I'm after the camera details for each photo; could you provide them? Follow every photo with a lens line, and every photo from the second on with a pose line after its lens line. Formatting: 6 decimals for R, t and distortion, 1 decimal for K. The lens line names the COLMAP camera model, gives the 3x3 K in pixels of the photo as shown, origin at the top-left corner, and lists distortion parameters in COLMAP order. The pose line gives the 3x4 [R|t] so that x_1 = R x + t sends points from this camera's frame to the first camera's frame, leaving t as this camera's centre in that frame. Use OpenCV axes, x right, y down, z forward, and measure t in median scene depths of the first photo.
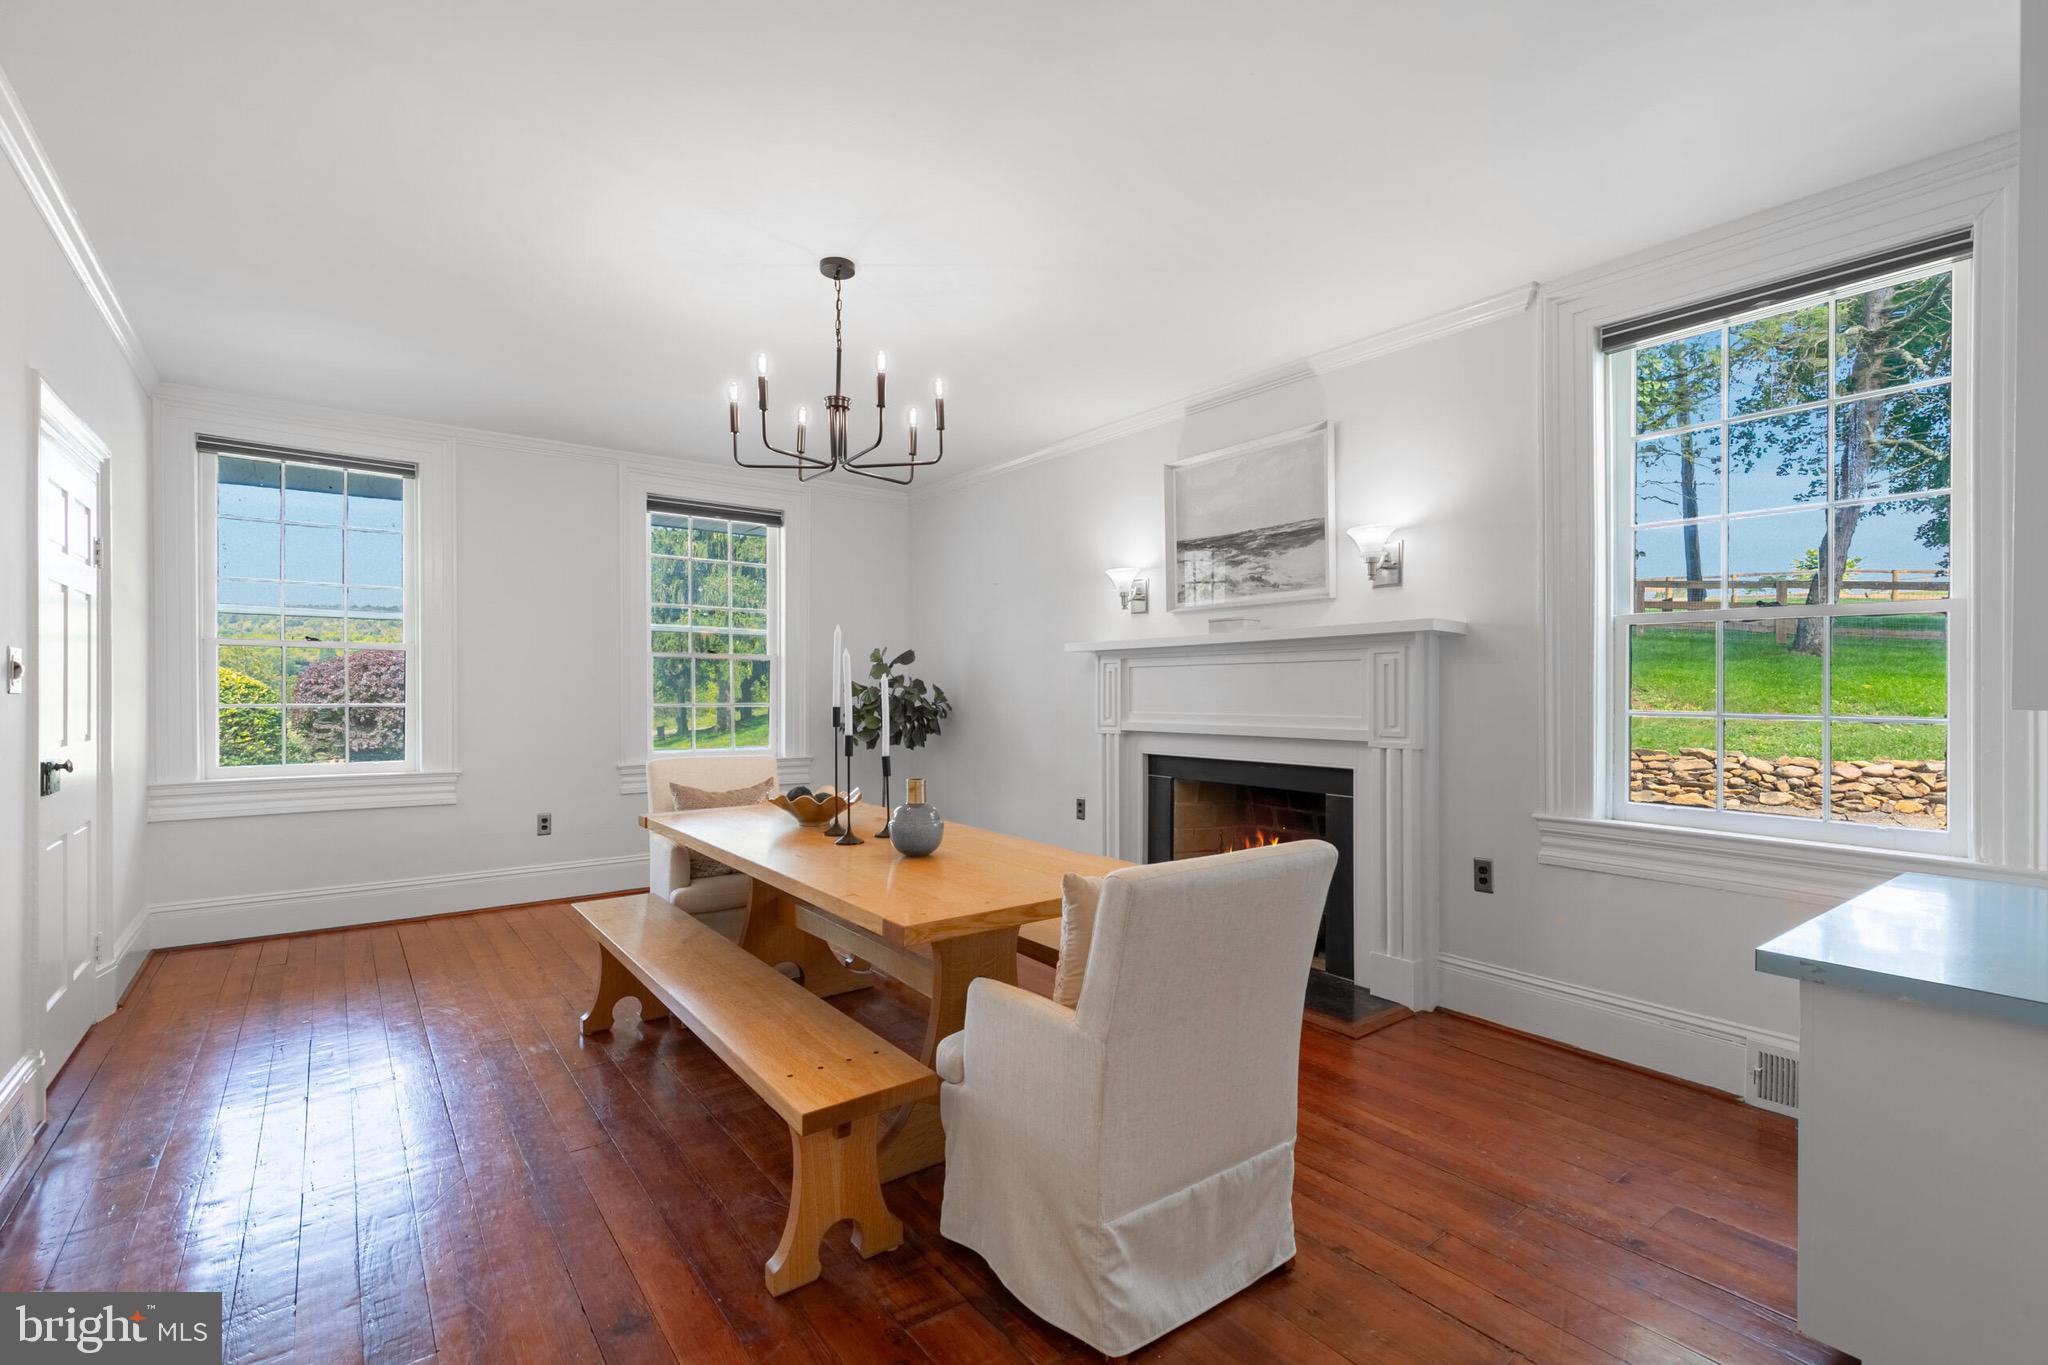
lens RADIAL K [[912.3, 0, 1016.2], [0, 912.3, 694.7], [0, 0, 1]] dist [0.003446, 0.000490]
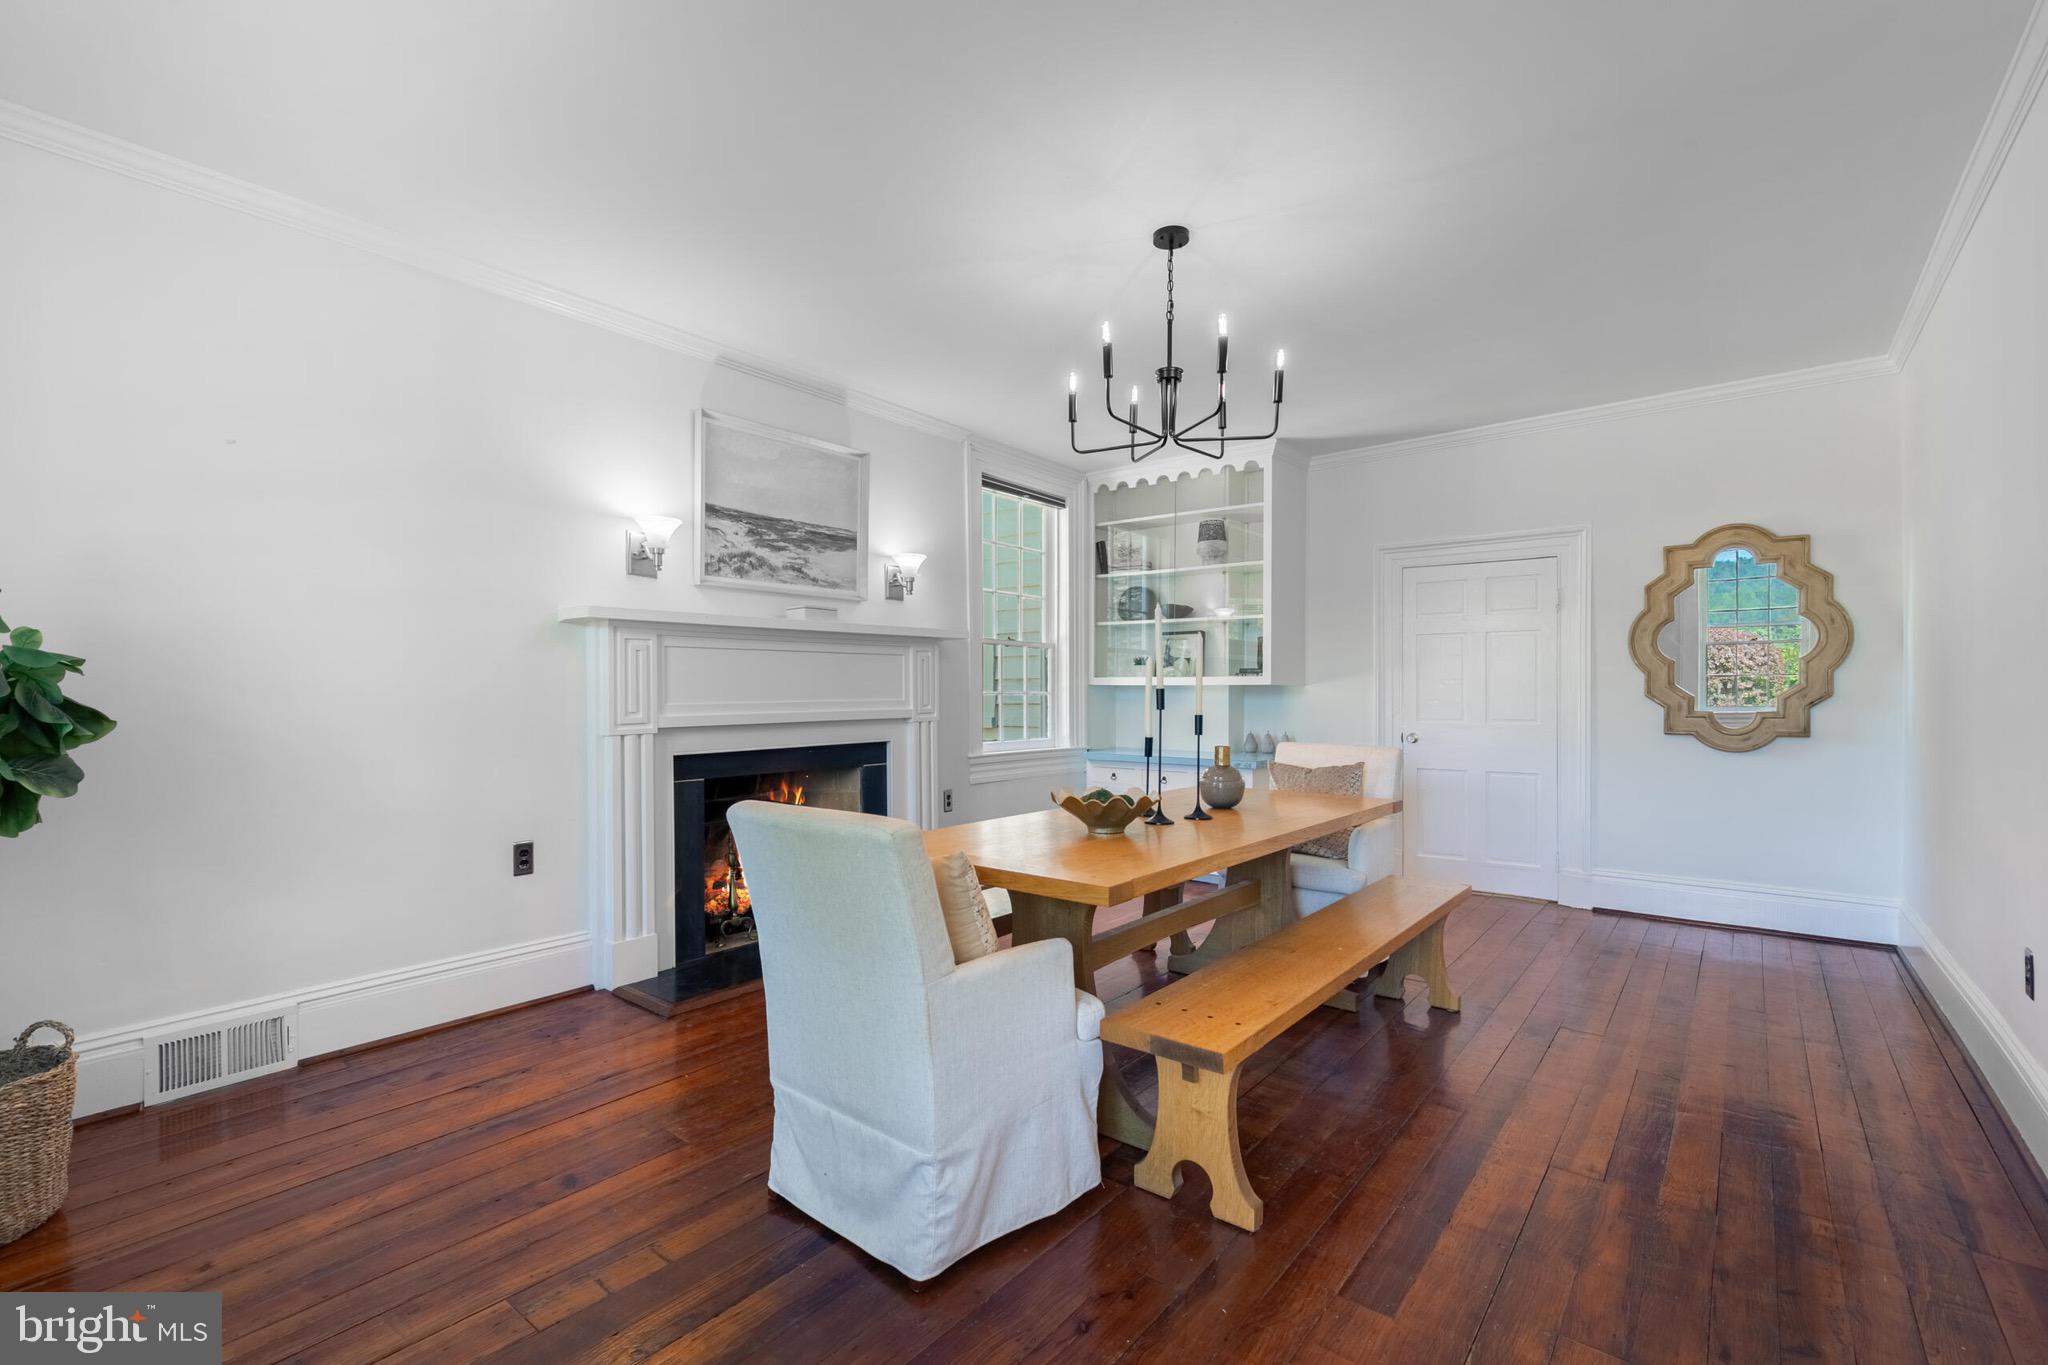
lens RADIAL K [[912.3, 0, 1016.2], [0, 912.3, 694.7], [0, 0, 1]] dist [0.003446, 0.000490]
pose [[-0.250064, -0.008460, 0.968192, -0.809464], [0.002076, 0.999955, 0.009273, 0.005379], [-0.968227, 0.004329, -0.250035, 1.036433]]
